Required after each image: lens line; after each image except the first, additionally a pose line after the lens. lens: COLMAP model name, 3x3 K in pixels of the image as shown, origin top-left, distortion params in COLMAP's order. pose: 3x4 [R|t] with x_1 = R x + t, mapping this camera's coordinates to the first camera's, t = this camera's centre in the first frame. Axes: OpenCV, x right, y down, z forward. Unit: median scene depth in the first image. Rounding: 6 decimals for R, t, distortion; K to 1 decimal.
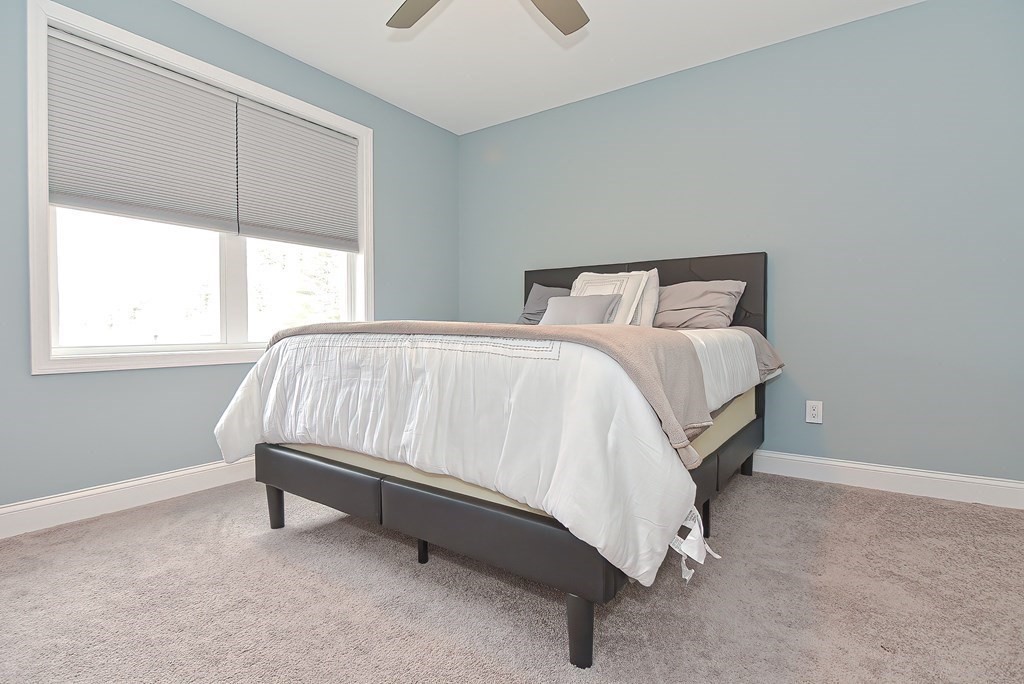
lens RADIAL K [[502.1, 0, 515.1], [0, 502.1, 339.7], [0, 0, 1]] dist [0.005389, -0.009486]
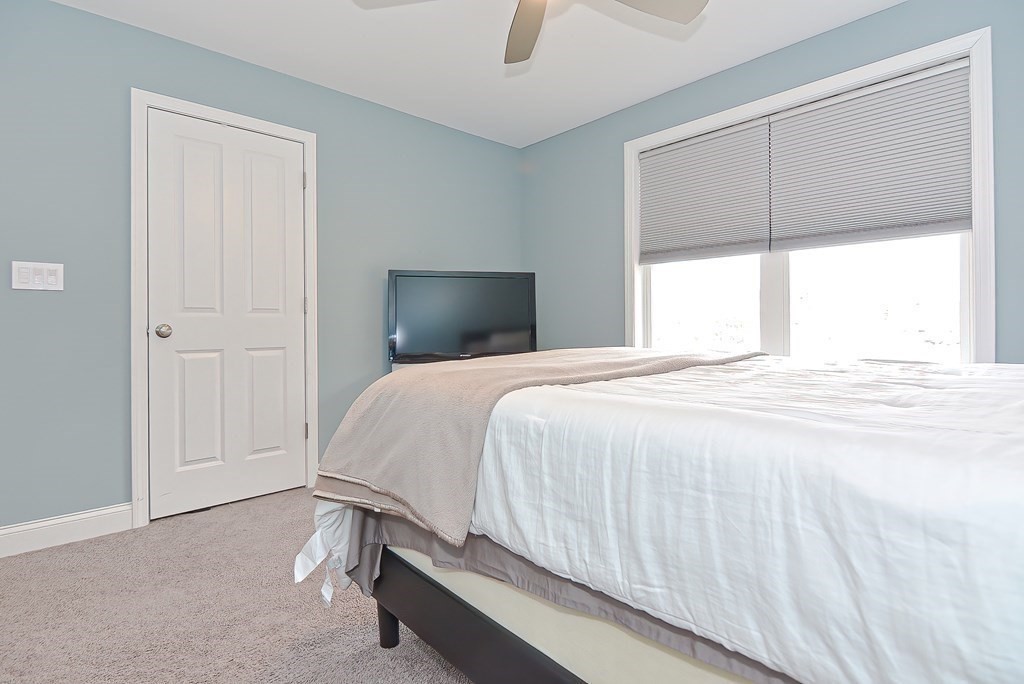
lens RADIAL K [[502.1, 0, 515.1], [0, 502.1, 339.7], [0, 0, 1]] dist [0.005389, -0.009486]
pose [[-0.203361, 0.005023, -0.979091, 0.534593], [-0.035062, 0.999308, 0.012409, -0.029716], [0.978476, 0.036852, -0.203044, 0.711057]]
